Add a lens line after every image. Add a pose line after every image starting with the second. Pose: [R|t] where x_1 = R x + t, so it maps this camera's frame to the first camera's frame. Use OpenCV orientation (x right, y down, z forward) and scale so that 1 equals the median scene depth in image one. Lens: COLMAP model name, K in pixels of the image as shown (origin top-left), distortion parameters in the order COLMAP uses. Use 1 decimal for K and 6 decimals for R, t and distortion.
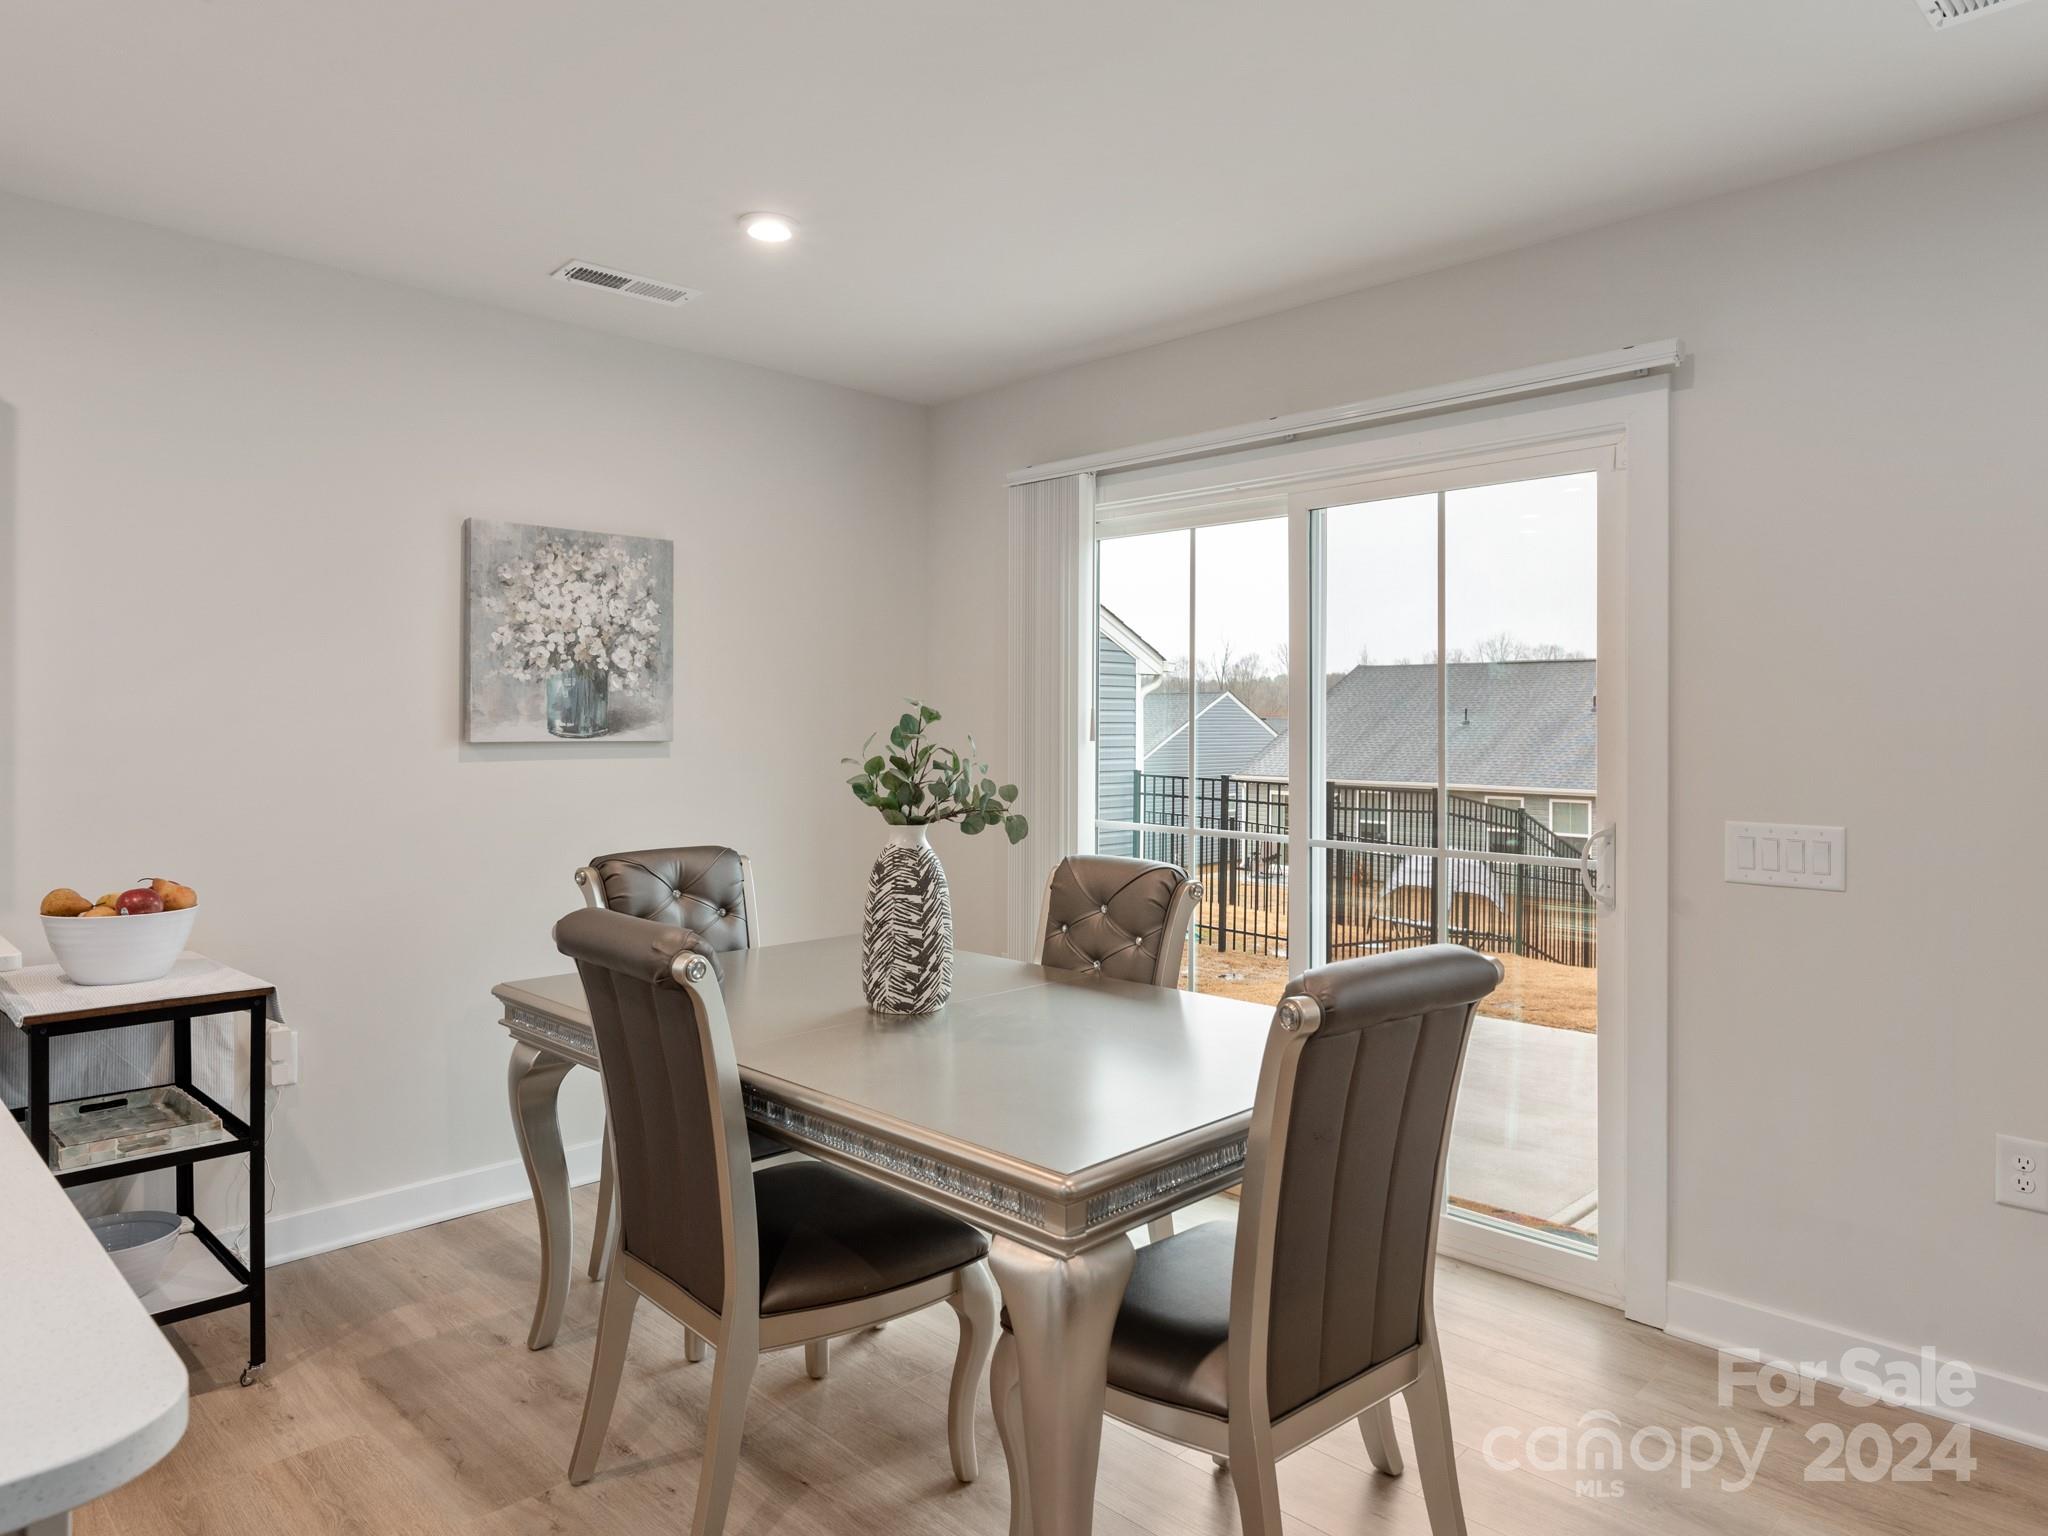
lens RADIAL K [[1286.4, 0, 1030.5], [0, 1286.4, 725.5], [0, 0, 1]] dist [-0.004637, -0.001597]
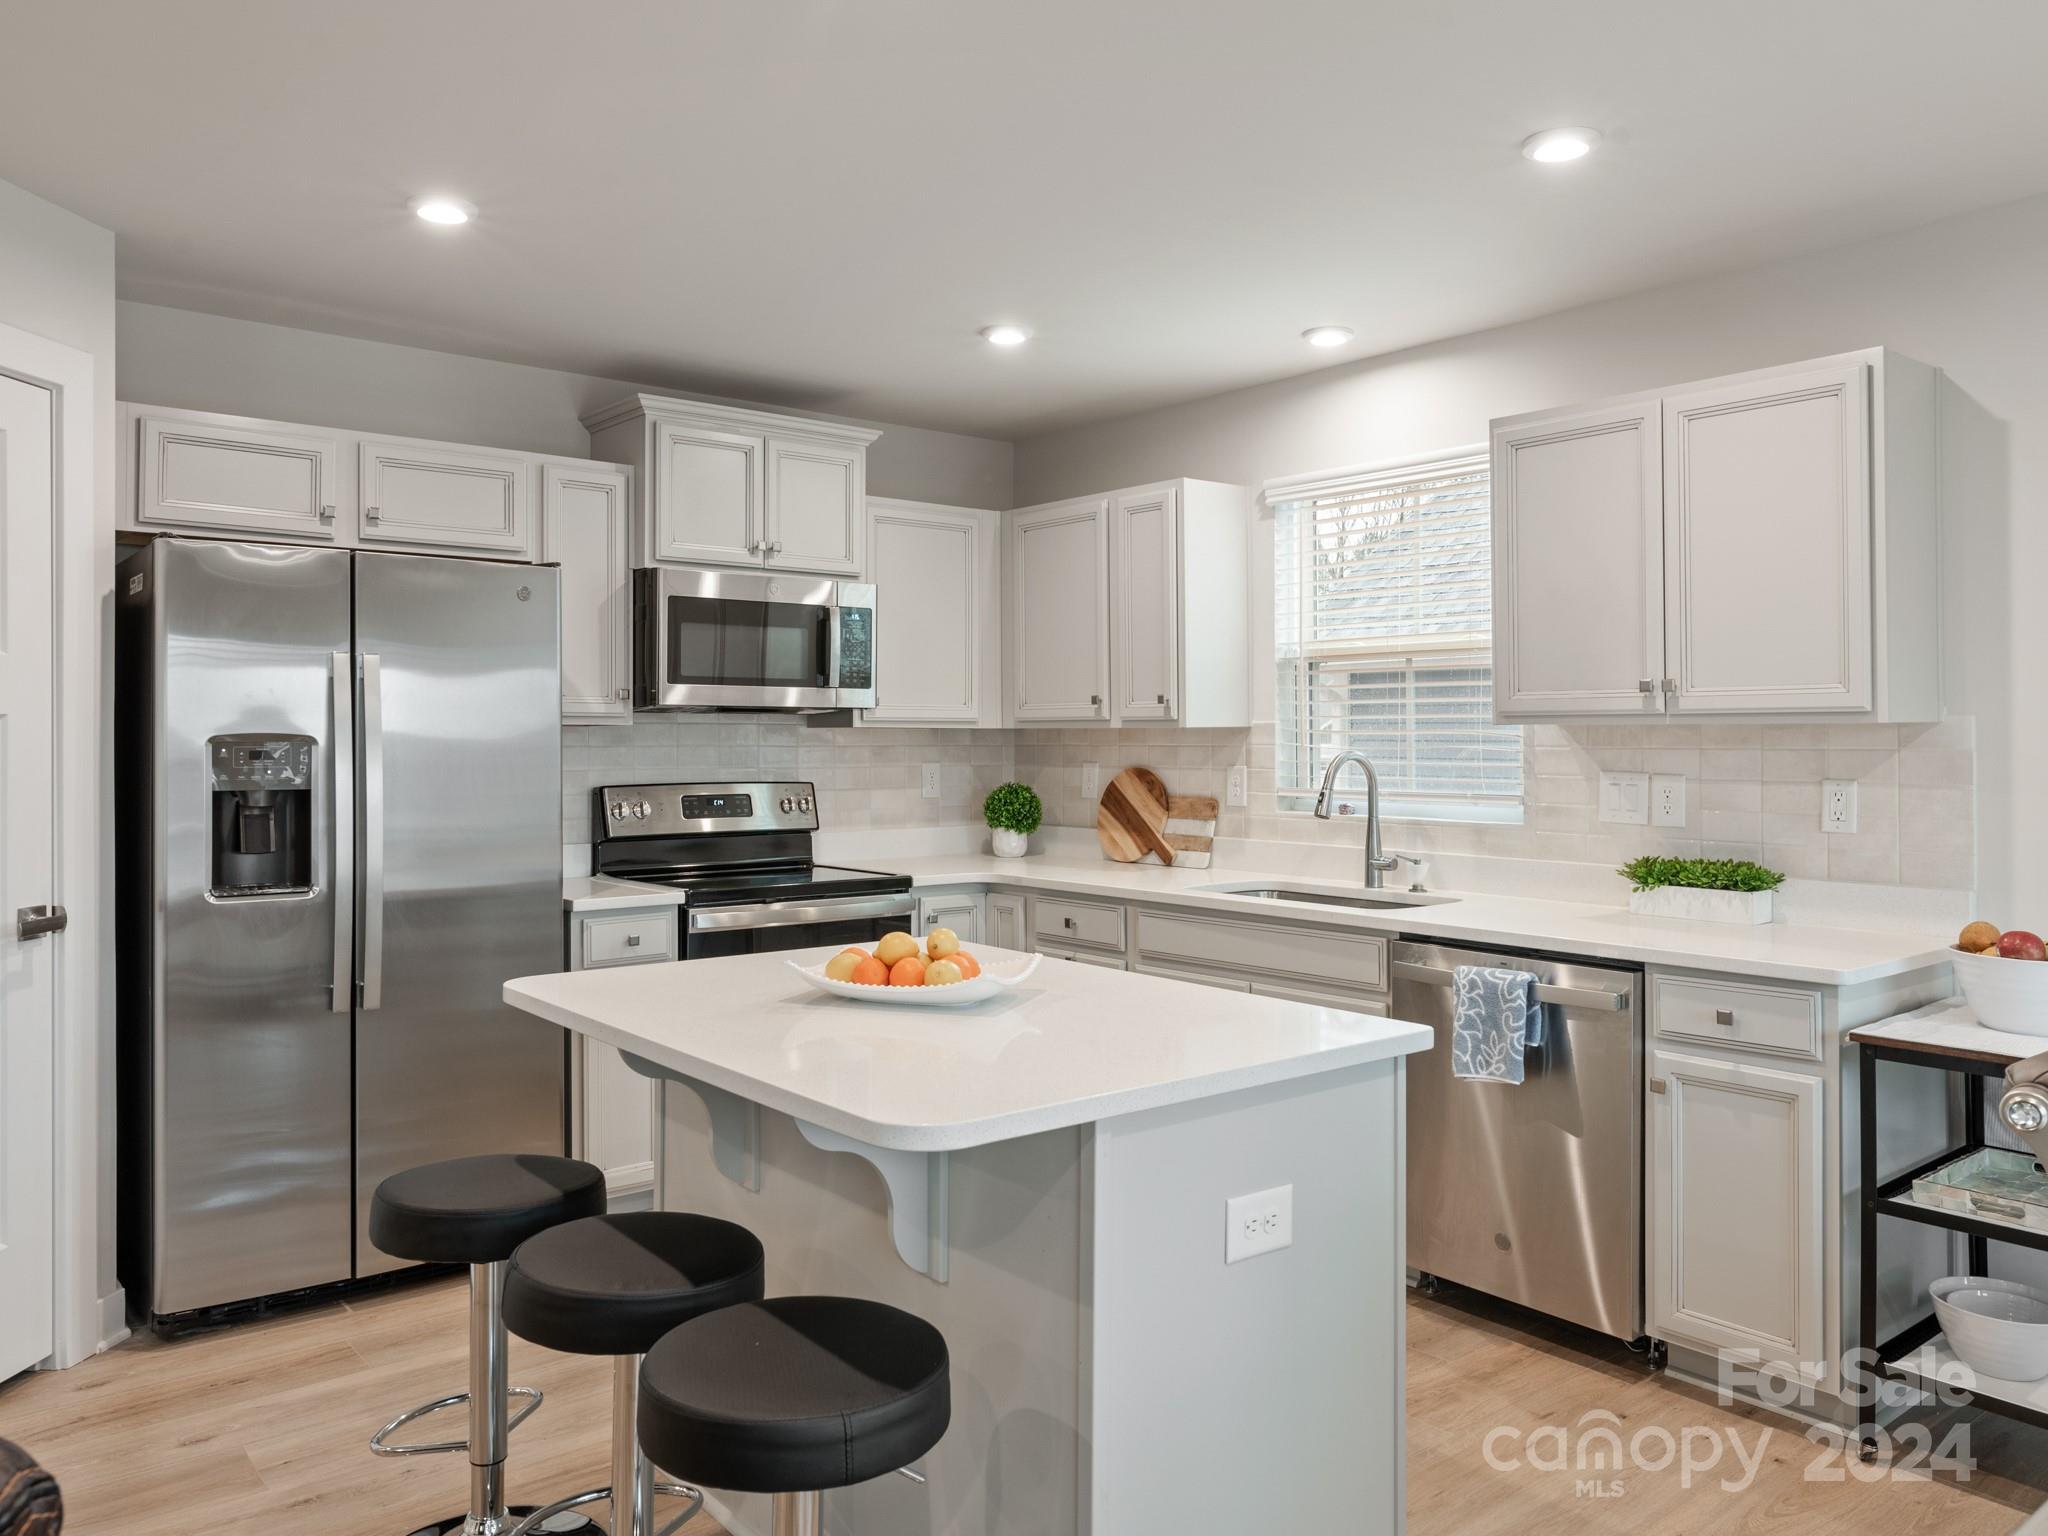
lens RADIAL K [[1471.8, 0, 1014.0], [0, 1471.8, 727.3], [0, 0, 1]] dist [-0.015730, 0.000948]
pose [[-0.106595, -0.013585, -0.994210, 0.343235], [-0.004968, 0.999901, -0.013130, 0.000579], [0.994290, 0.003539, -0.106652, 0.337001]]
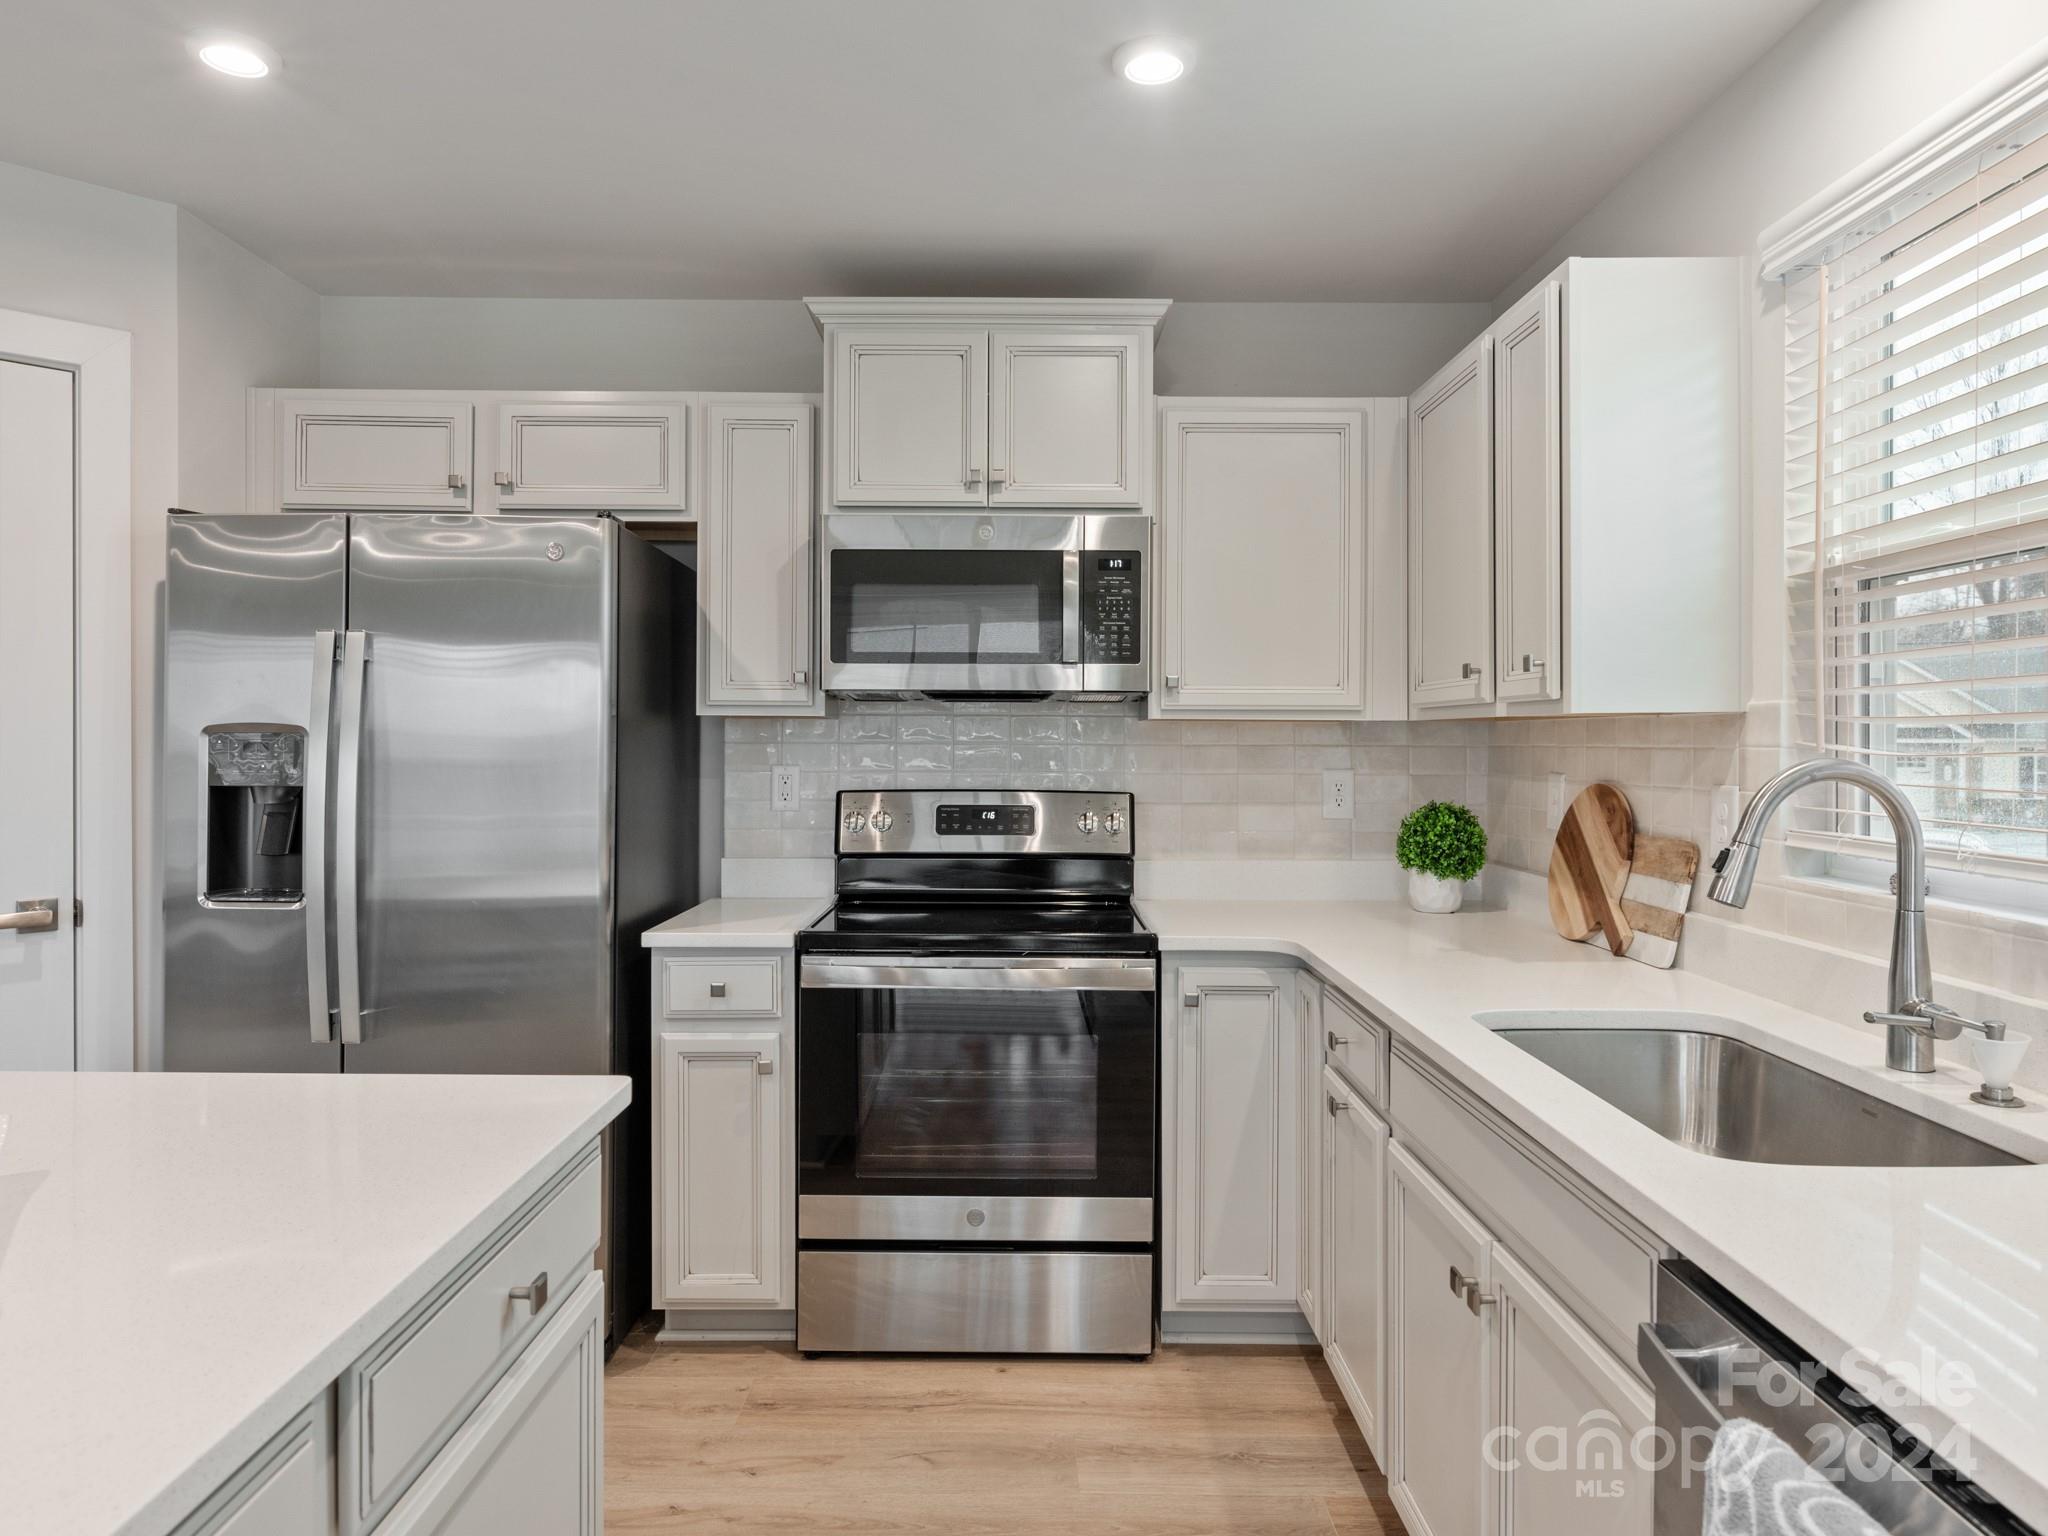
lens RADIAL K [[1286.4, 0, 1031.6], [0, 1286.4, 750.5], [0, 0, 1]] dist [-0.004637, -0.001597]
pose [[-0.705184, -0.004598, -0.709009, -0.431769], [-0.012136, 0.999911, 0.005587, 0.000707], [0.708920, 0.012545, -0.705177, 0.639005]]
